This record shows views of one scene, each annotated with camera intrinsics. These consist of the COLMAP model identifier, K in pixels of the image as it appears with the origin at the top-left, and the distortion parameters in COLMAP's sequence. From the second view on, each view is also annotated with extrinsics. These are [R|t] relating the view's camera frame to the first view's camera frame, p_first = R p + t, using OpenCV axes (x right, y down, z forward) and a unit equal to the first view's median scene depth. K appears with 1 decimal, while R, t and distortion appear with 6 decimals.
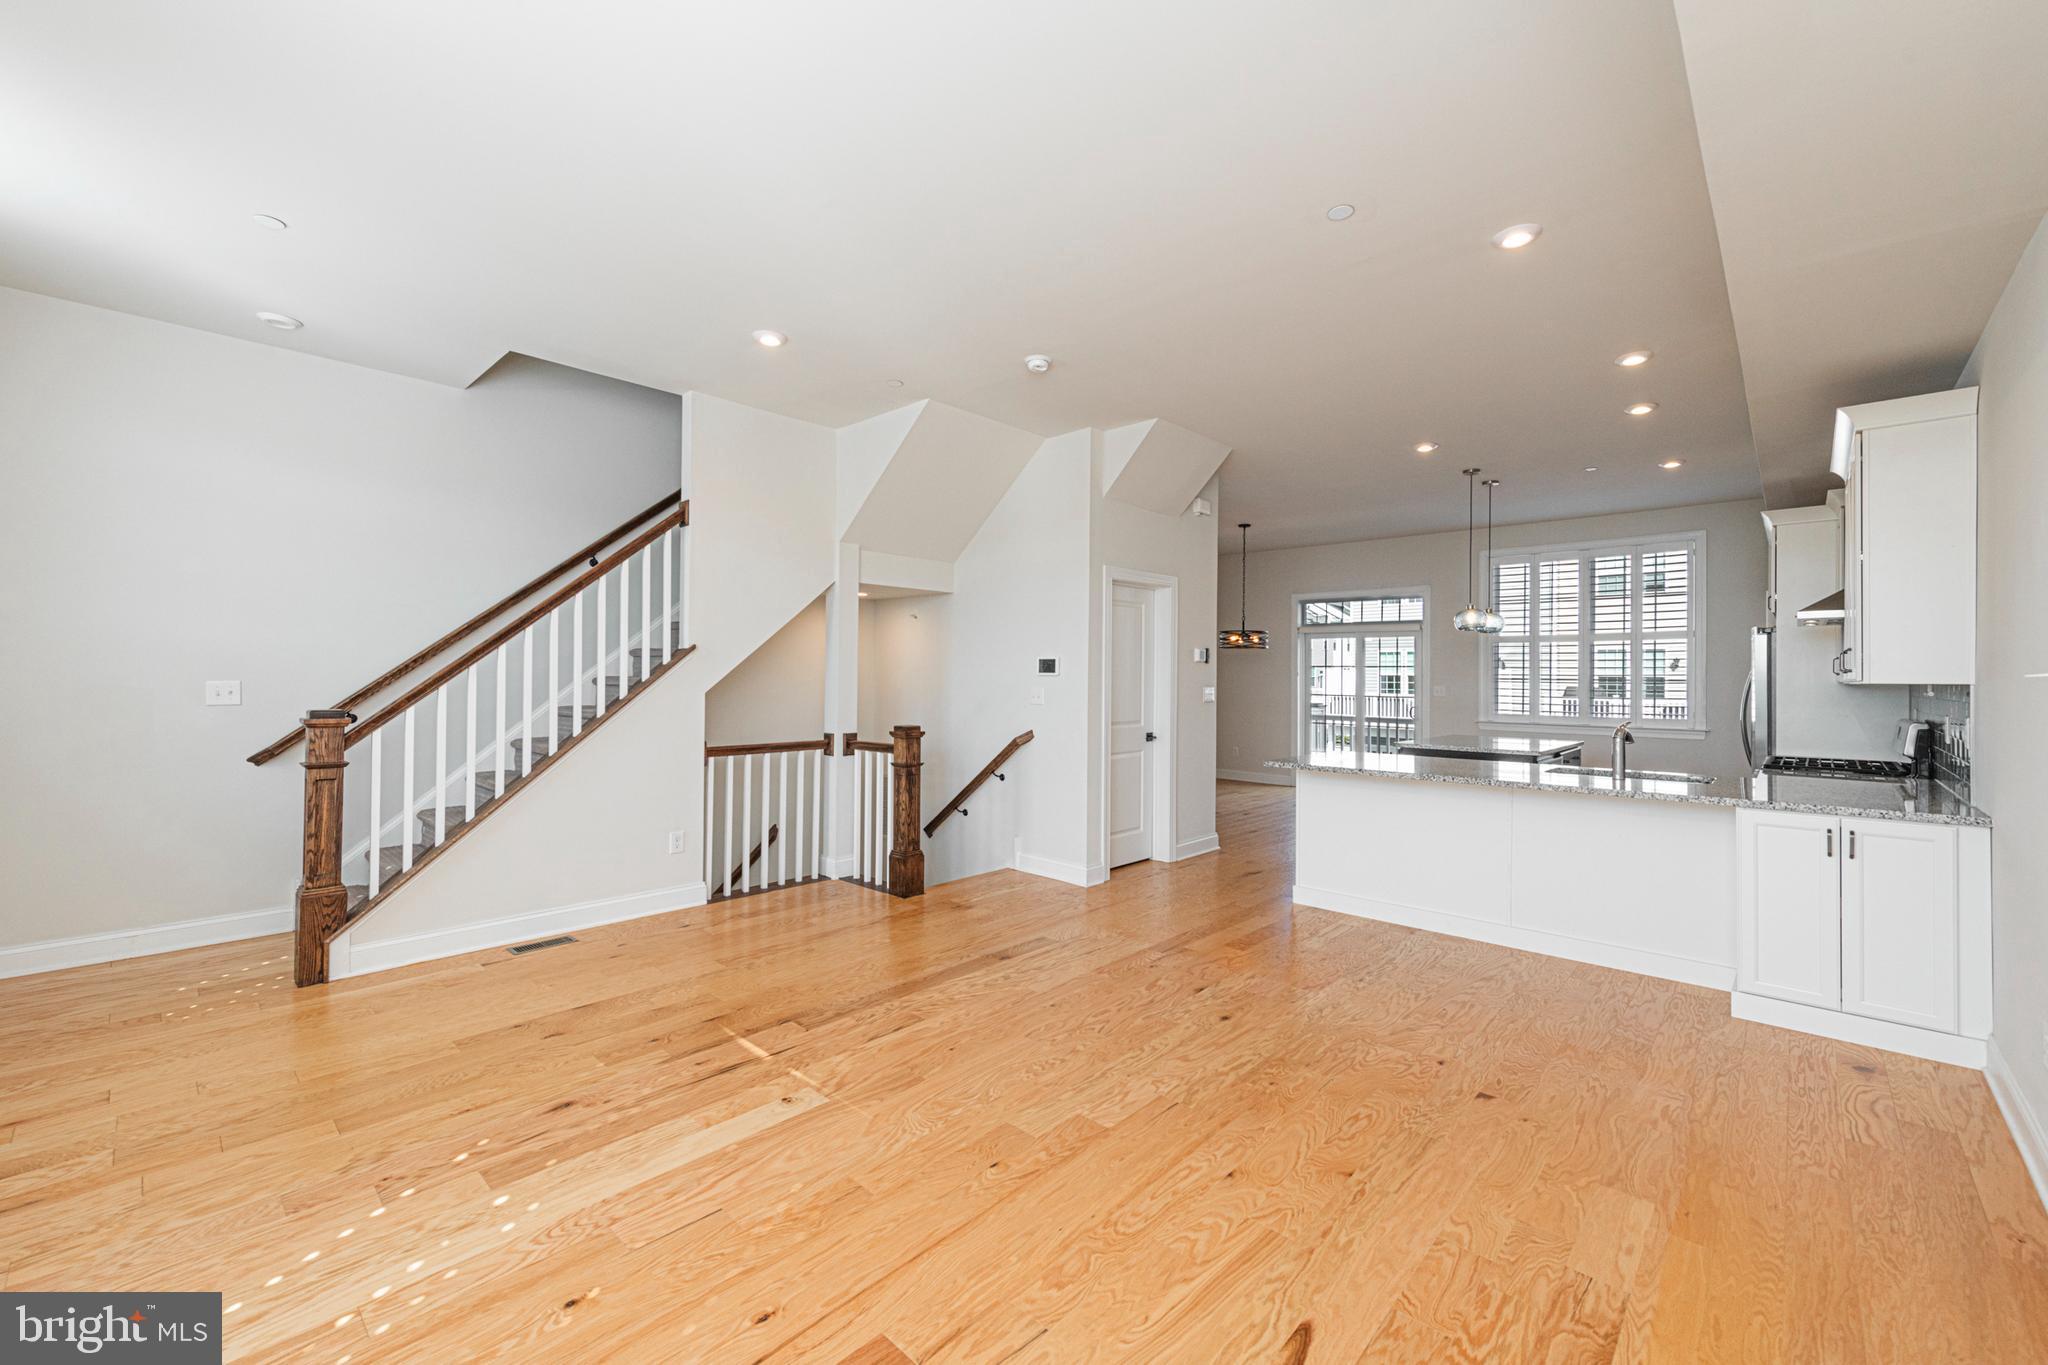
lens RADIAL K [[817.3, 0, 1031.7], [0, 817.3, 671.9], [0, 0, 1]] dist [0.018337, -0.005947]
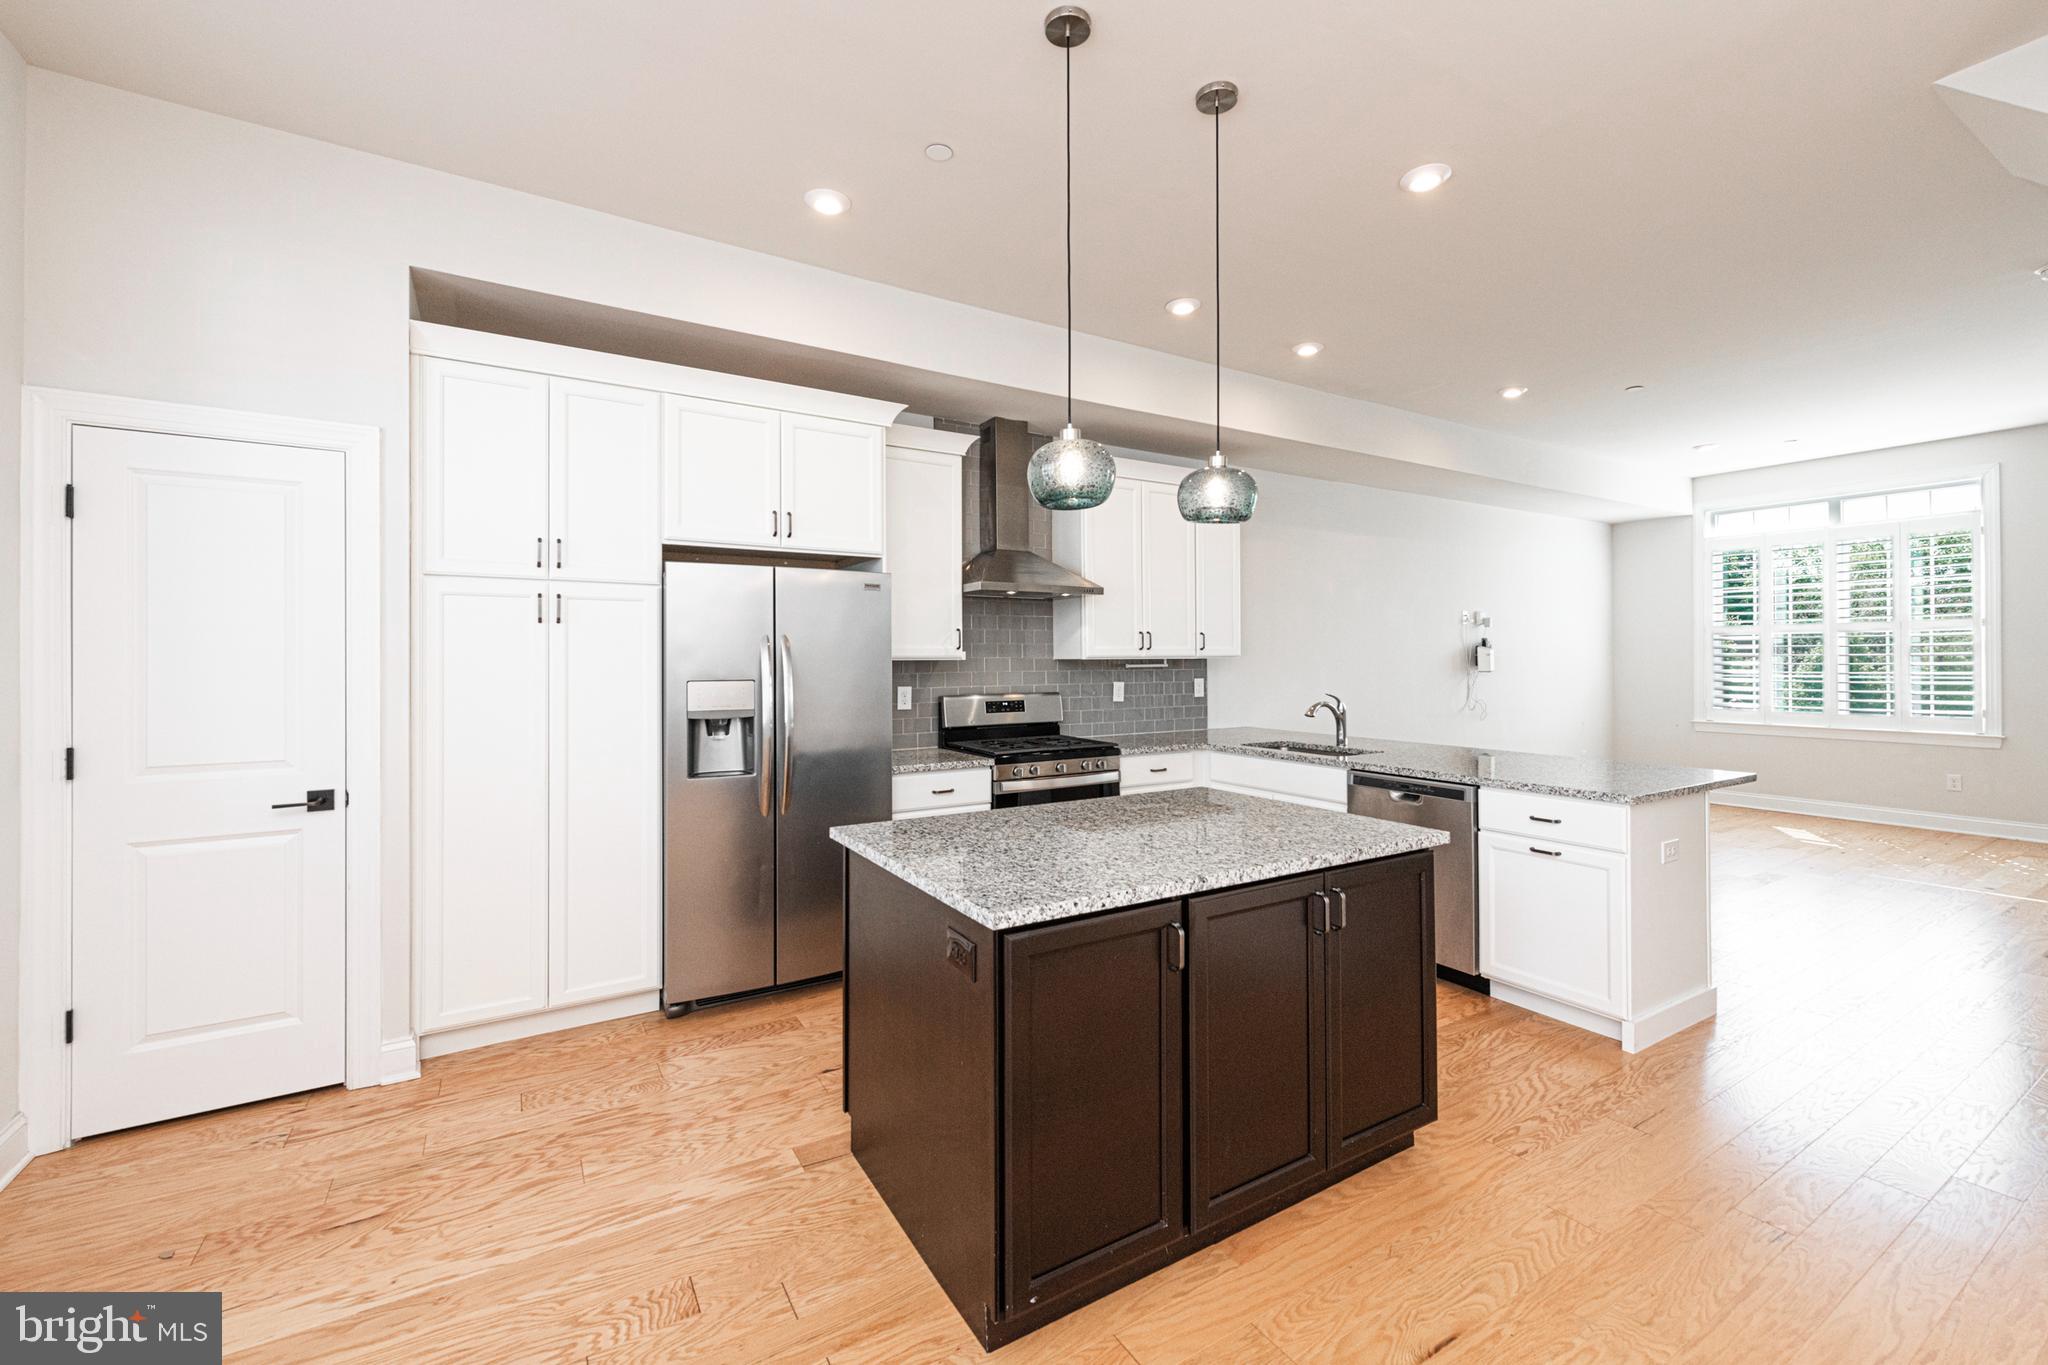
lens RADIAL K [[841.8, 0, 1028.0], [0, 841.8, 655.0], [0, 0, 1]] dist [0.017747, -0.007073]
pose [[-0.963303, -0.002509, 0.268405, 0.909043], [-0.005148, 0.999945, -0.009130, 0.024177], [-0.268367, -0.010177, -0.963263, 2.462636]]
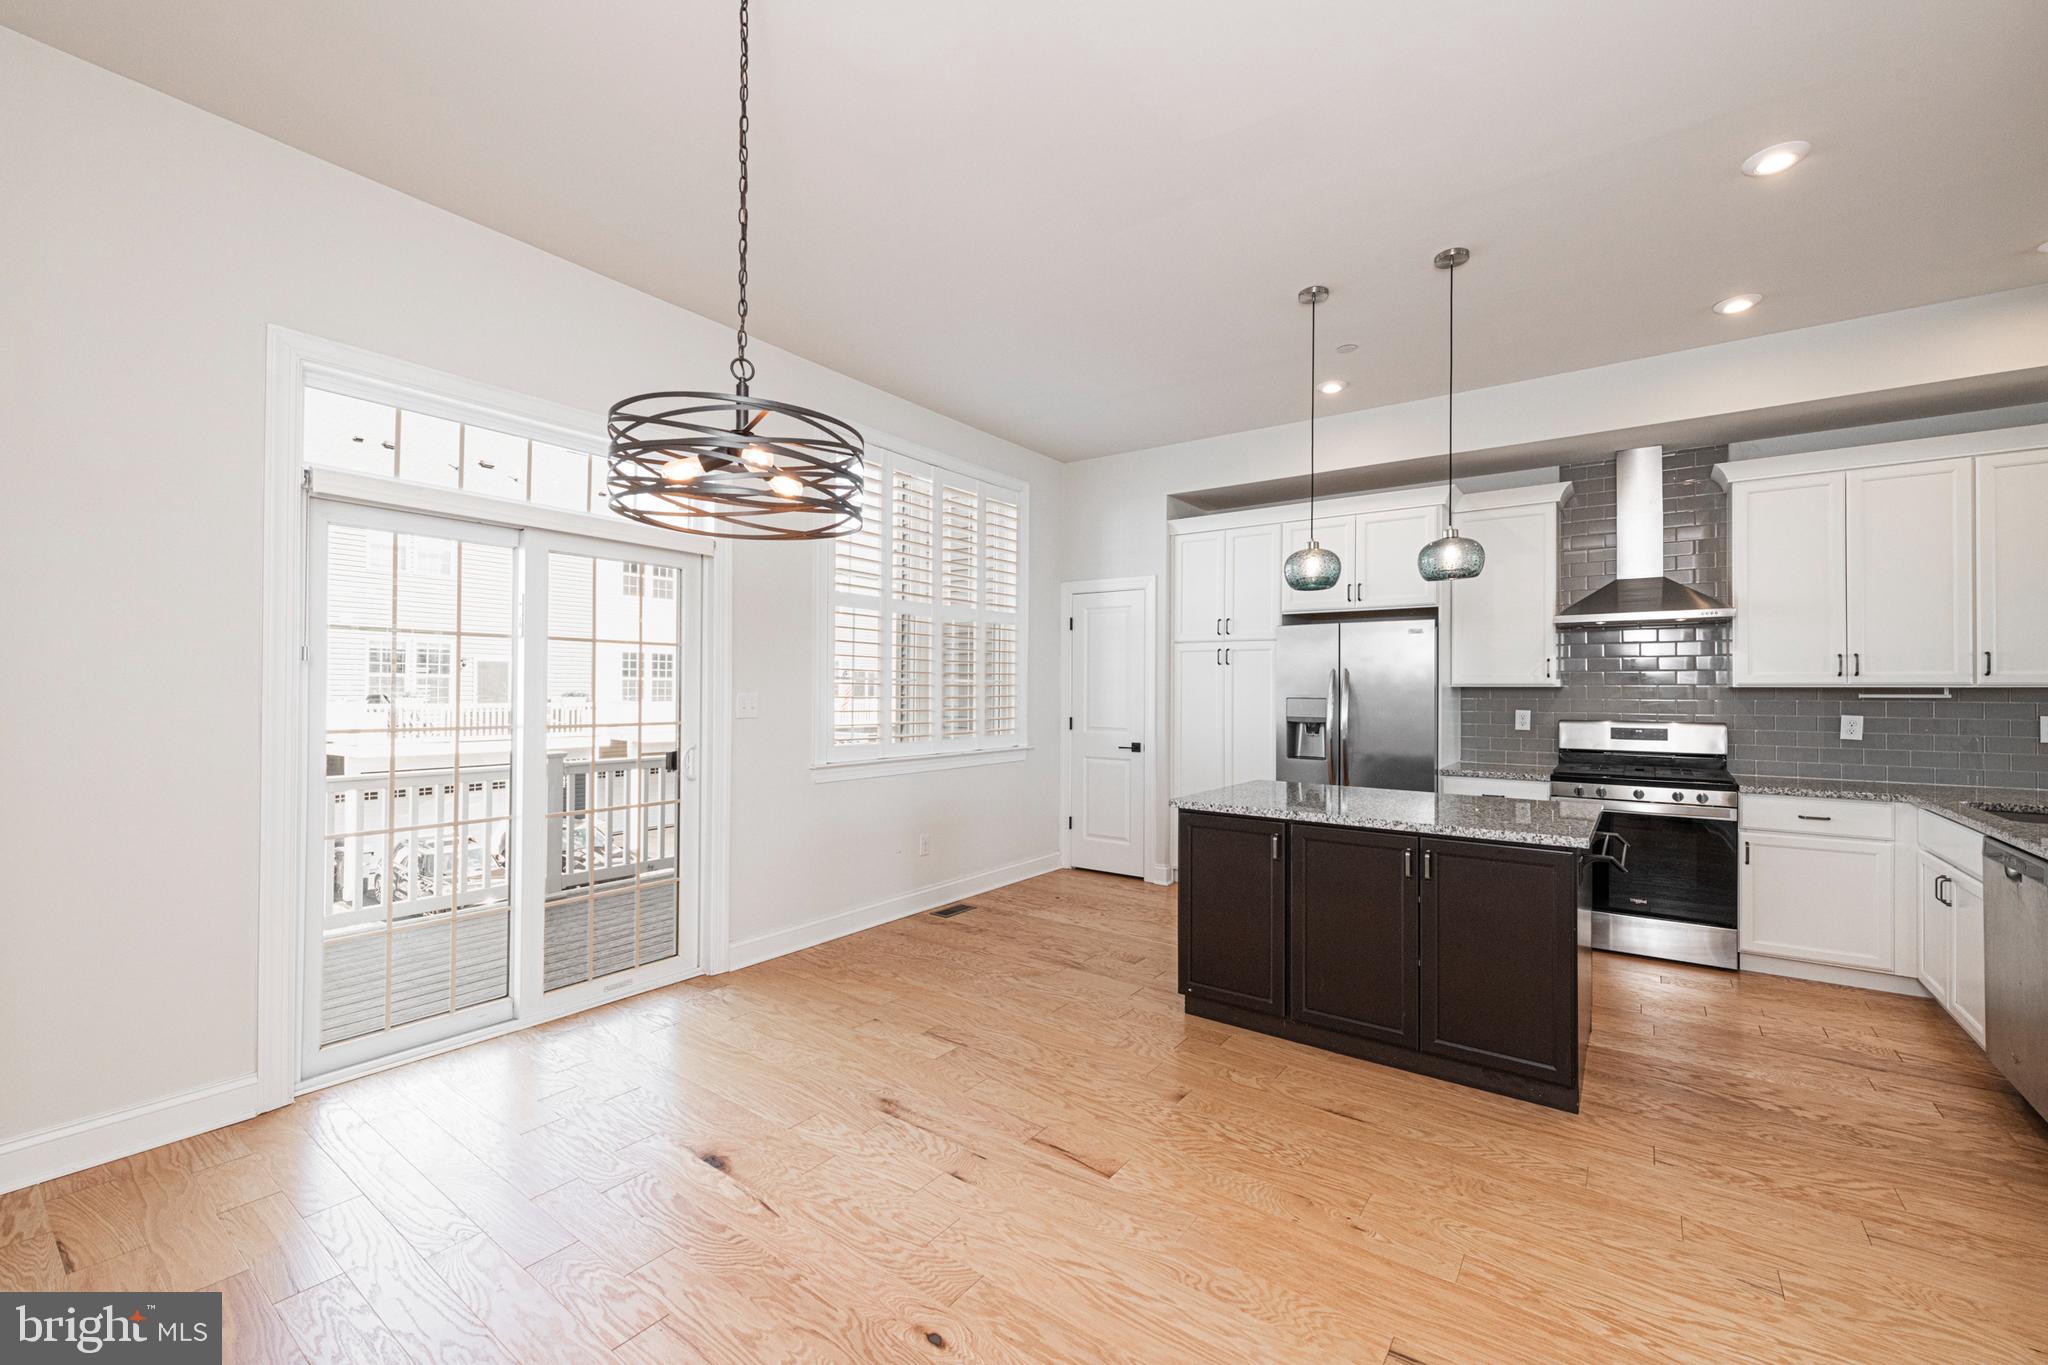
lens RADIAL K [[831.0, 0, 1024.0], [0, 831.0, 682.5], [0, 0, 1]] dist [0.011234, -0.004982]
pose [[-0.112977, -0.000855, 0.993597, 0.118406], [-0.011995, 0.999928, -0.000503, 0.024782], [-0.993525, -0.011975, -0.112979, 2.312708]]
